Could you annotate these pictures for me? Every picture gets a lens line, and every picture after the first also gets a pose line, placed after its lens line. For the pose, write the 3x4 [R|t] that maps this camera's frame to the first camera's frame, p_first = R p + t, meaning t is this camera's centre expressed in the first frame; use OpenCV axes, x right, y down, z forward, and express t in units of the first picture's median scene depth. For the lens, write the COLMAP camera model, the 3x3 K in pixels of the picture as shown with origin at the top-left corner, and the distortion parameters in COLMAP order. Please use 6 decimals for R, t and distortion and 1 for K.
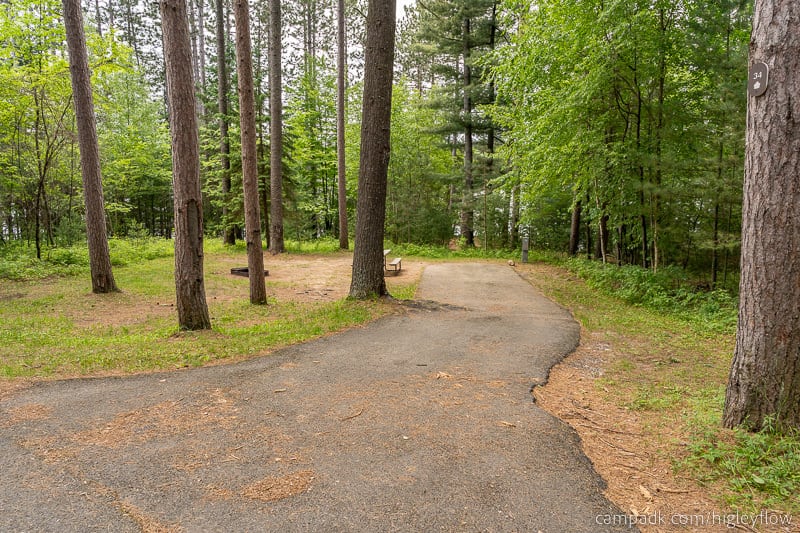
lens RADIAL K [[525.2, 0, 400.0], [0, 525.2, 266.5], [0, 0, 1]] dist [-0.004392, 0.001200]
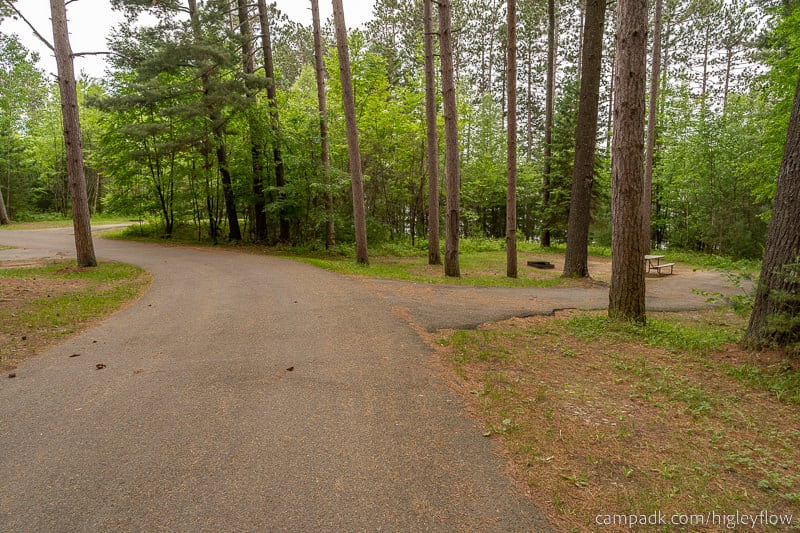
lens RADIAL K [[525.2, 0, 400.0], [0, 525.2, 266.5], [0, 0, 1]] dist [-0.004392, 0.001200]
pose [[0.775903, 0.077103, -0.626123, 0.204499], [-0.089505, 0.995917, 0.011724, 0.023682], [0.624471, 0.046945, 0.779636, -0.192930]]
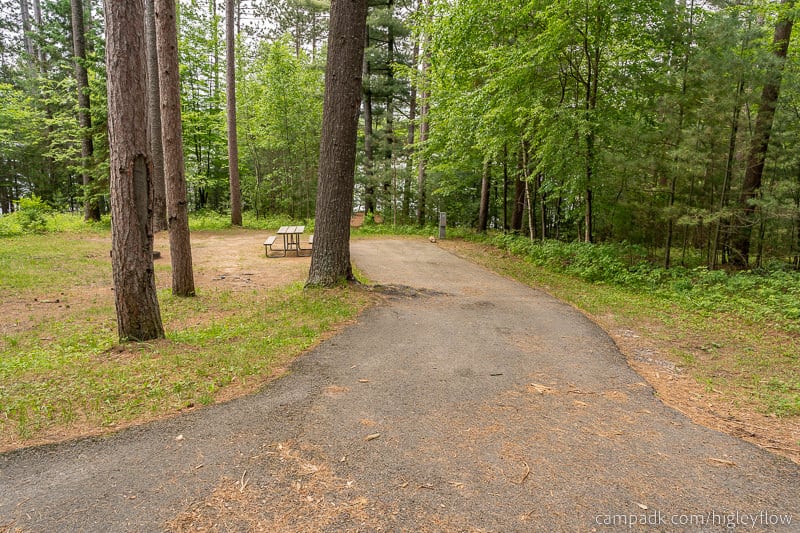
lens RADIAL K [[538.7, 0, 400.0], [0, 538.7, 266.5], [0, 0, 1]] dist [-0.000612, -0.000211]
pose [[0.969530, -0.021694, 0.244010, -0.069802], [0.011052, 0.998930, 0.044898, -0.002450], [-0.244723, -0.040833, 0.968733, 0.064363]]
